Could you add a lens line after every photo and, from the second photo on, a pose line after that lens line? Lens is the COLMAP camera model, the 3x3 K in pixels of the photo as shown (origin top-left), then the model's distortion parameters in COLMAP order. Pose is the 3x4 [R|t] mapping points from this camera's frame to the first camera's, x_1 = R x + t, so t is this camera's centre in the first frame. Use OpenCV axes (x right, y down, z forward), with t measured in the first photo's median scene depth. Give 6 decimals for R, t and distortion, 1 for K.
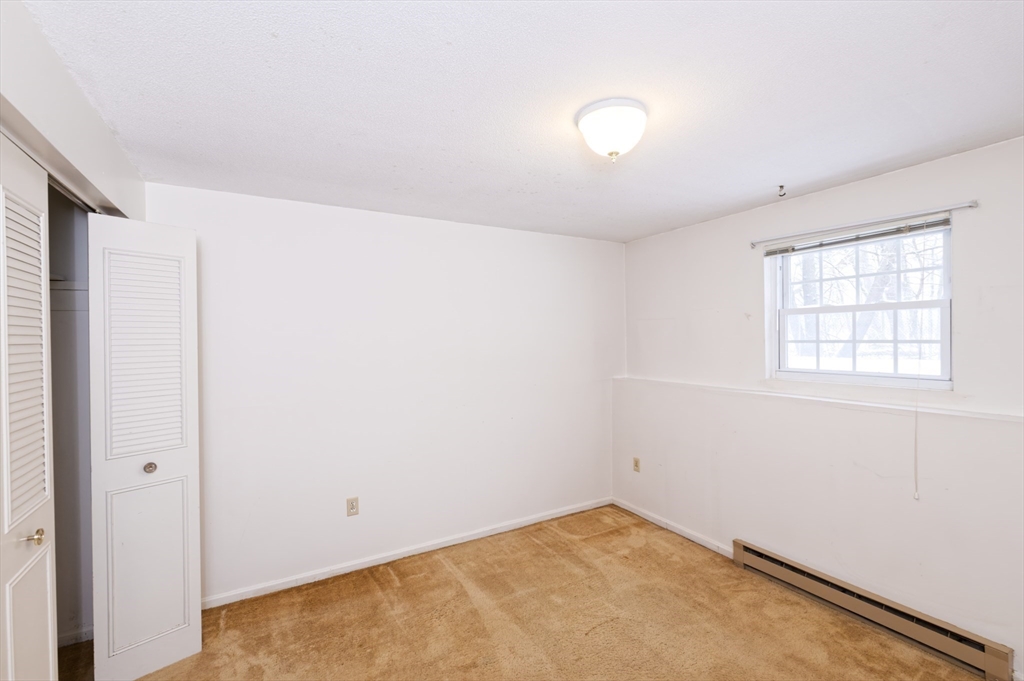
lens RADIAL K [[450.2, 0, 515.7], [0, 450.2, 337.4], [0, 0, 1]] dist [-0.001638, -0.000210]
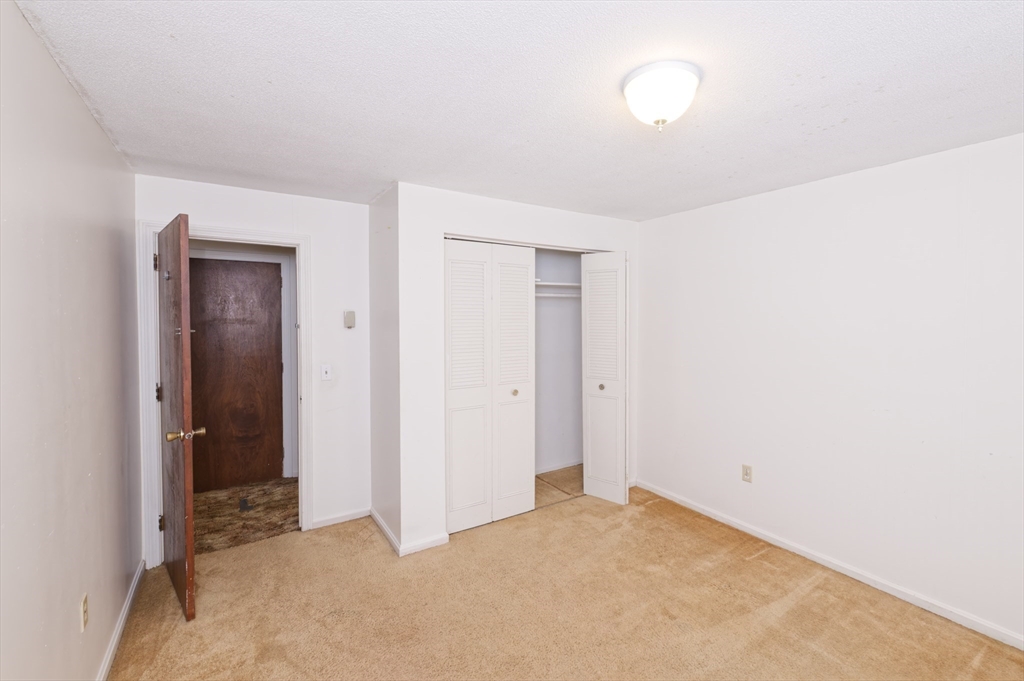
lens RADIAL K [[450.2, 0, 515.7], [0, 450.2, 337.4], [0, 0, 1]] dist [-0.001638, -0.000210]
pose [[-0.014954, 0.036195, -0.999233, 0.699687], [0.000342, 0.999345, 0.036194, 0.013879], [0.999888, 0.000200, -0.014956, 0.463756]]
